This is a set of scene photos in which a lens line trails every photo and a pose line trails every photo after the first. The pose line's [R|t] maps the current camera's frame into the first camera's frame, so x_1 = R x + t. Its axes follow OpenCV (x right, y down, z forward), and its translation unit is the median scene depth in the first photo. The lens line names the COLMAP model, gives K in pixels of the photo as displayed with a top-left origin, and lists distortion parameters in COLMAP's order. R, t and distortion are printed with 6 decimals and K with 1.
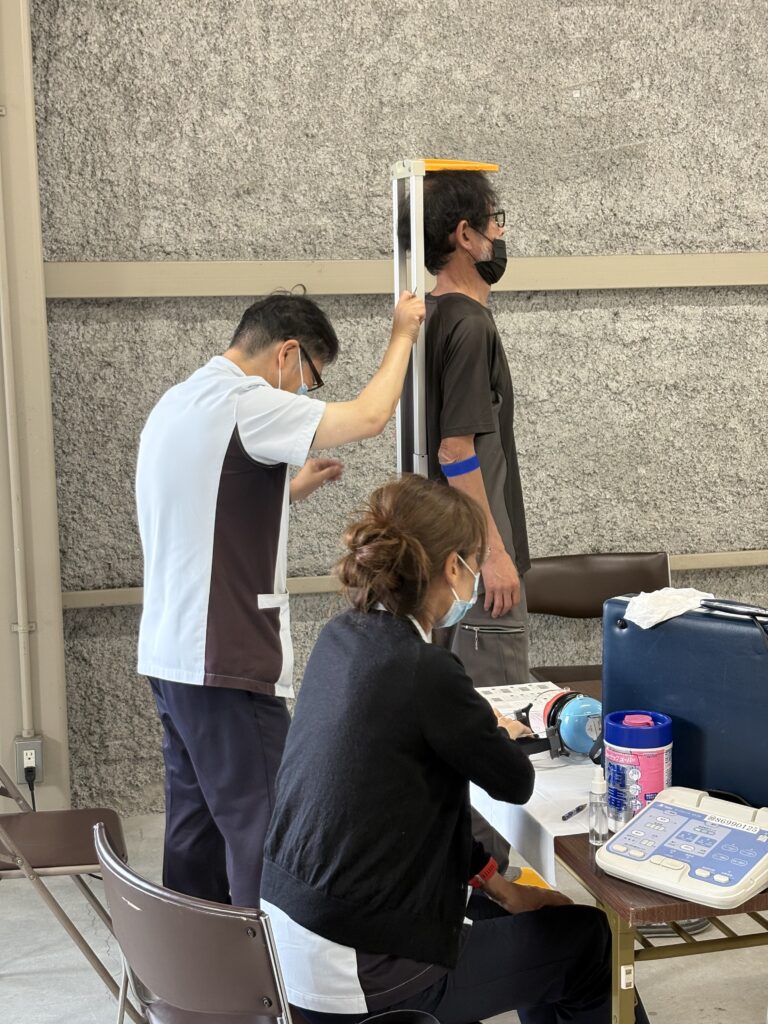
lens RADIAL K [[1556.6, 0, 384.3], [0, 1556.6, 509.2], [0, 0, 1]] dist [0.003563, 0.000000]
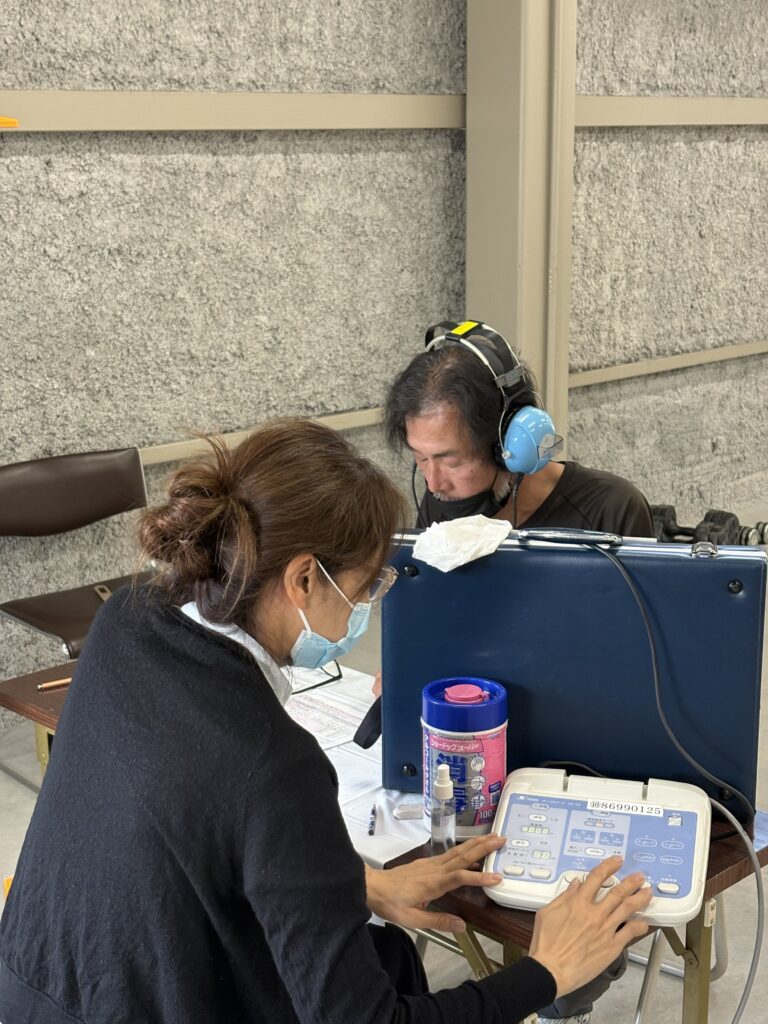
lens RADIAL K [[1556.6, 0, 383.2], [0, 1556.6, 517.9], [0, 0, 1]] dist [0.003563, 0.000000]
pose [[0.861079, -0.107283, 0.497025, -0.126576], [0.060451, 0.992155, 0.109428, -0.018689], [-0.504866, -0.064180, 0.860809, 0.189584]]
